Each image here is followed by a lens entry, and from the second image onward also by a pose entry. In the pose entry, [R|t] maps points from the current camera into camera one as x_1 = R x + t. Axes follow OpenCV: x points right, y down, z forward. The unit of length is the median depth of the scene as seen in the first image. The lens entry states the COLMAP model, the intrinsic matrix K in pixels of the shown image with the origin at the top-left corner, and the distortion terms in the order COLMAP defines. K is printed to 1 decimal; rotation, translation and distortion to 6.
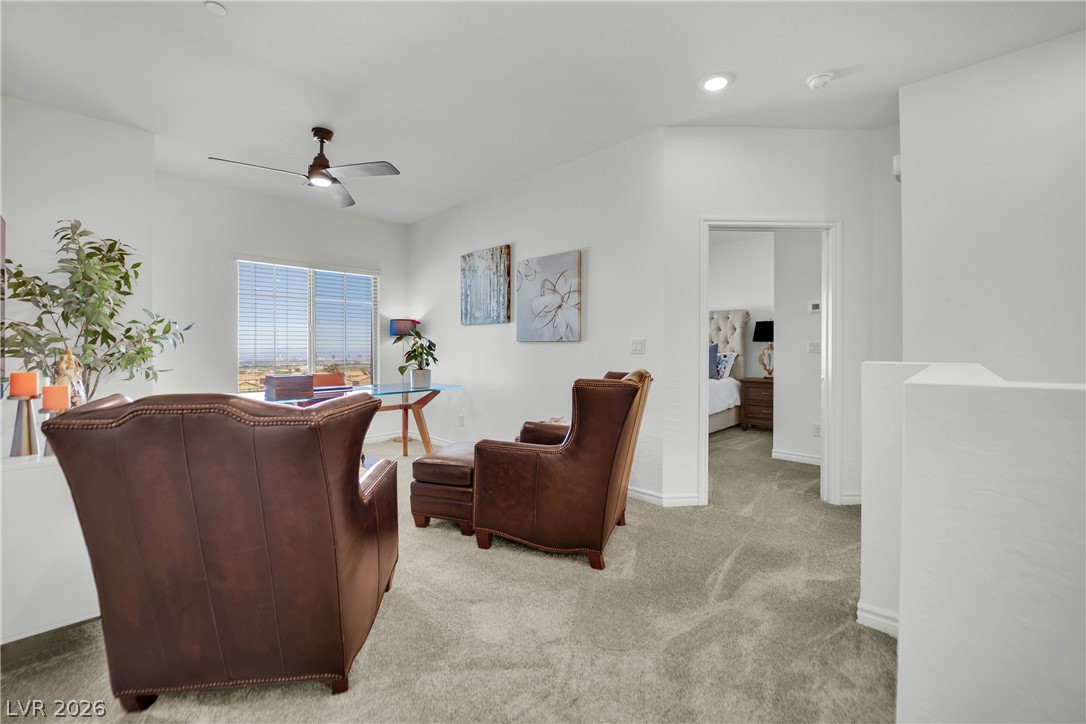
lens RADIAL K [[448.4, 0, 542.5], [0, 448.4, 355.2], [0, 0, 1]] dist [-0.025325, -0.000143]
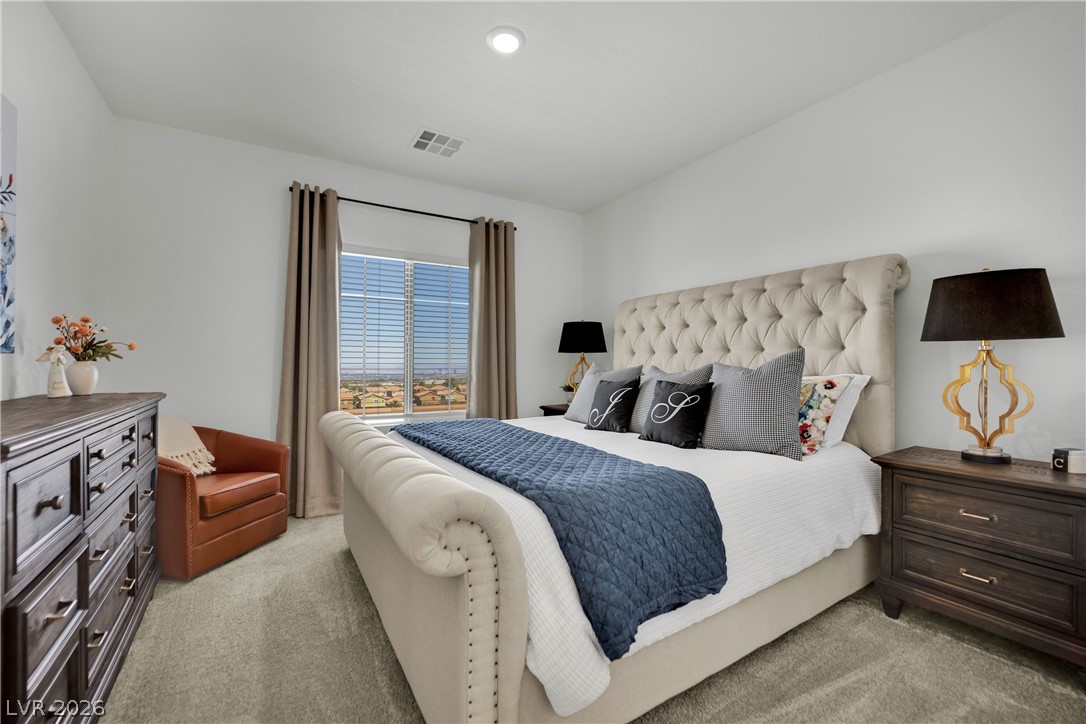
lens RADIAL K [[448.4, 0, 545.9], [0, 448.4, 363.6], [0, 0, 1]] dist [-0.025325, -0.000143]
pose [[0.972017, 0.003055, -0.234889, 0.275924], [-0.006965, 0.999851, -0.015821, -0.007396], [0.234806, 0.017014, 0.971893, 0.613921]]
